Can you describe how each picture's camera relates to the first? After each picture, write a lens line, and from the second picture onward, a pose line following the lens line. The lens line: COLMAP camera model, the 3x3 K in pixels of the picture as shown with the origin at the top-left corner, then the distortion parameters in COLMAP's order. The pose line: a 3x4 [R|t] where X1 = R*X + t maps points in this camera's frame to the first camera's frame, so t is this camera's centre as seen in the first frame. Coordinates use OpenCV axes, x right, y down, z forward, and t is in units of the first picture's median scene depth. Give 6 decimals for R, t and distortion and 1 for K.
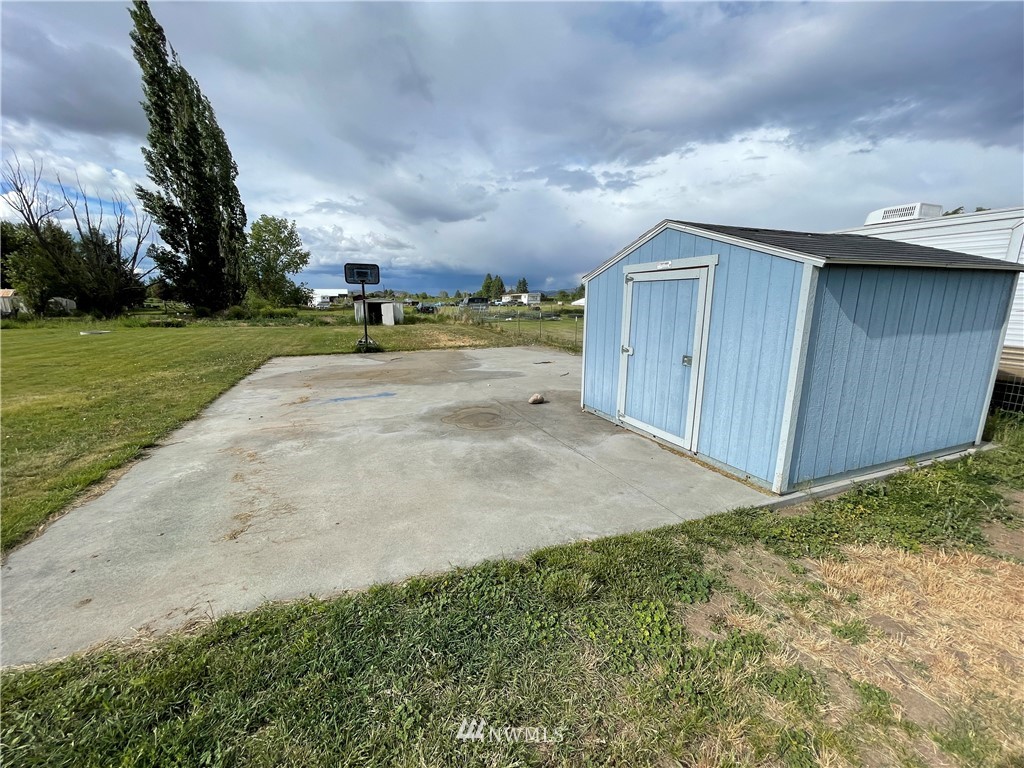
lens RADIAL K [[413.4, 0, 505.7], [0, 413.4, 382.5], [0, 0, 1]] dist [-0.003081, 0.000582]
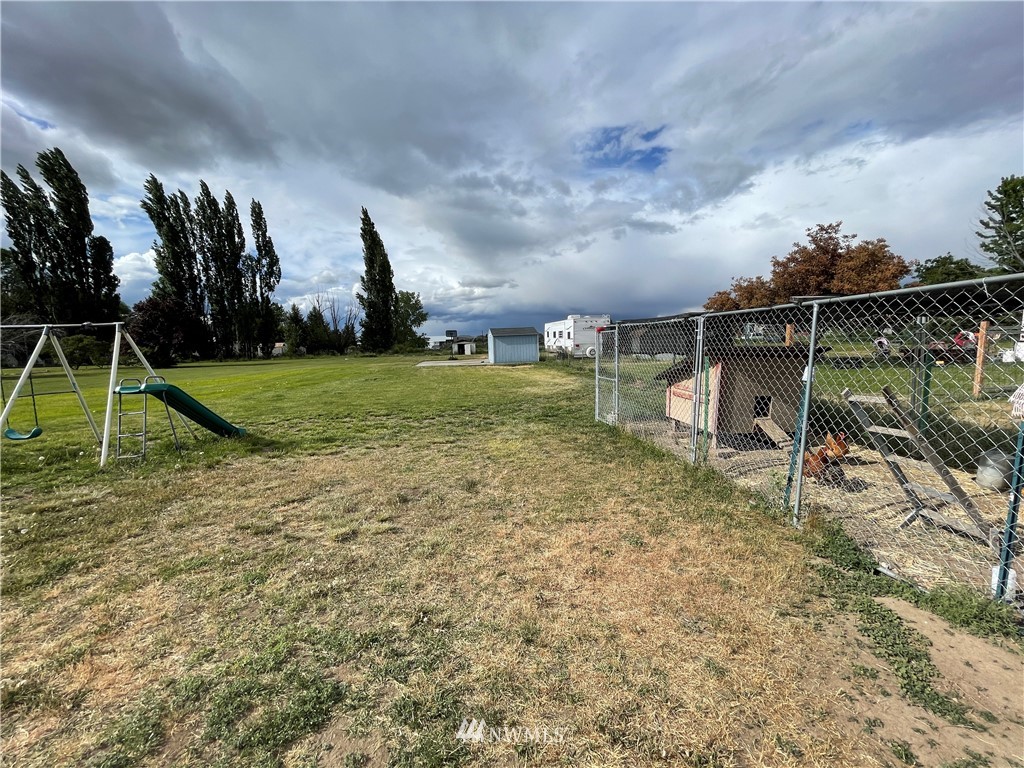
lens RADIAL K [[413.4, 0, 505.7], [0, 413.4, 382.5], [0, 0, 1]] dist [-0.003081, 0.000582]
pose [[0.971688, -0.007422, -0.236150, 0.266812], [-0.015890, 0.995190, -0.096664, 0.134882], [0.235732, 0.097680, 0.966897, -0.638063]]
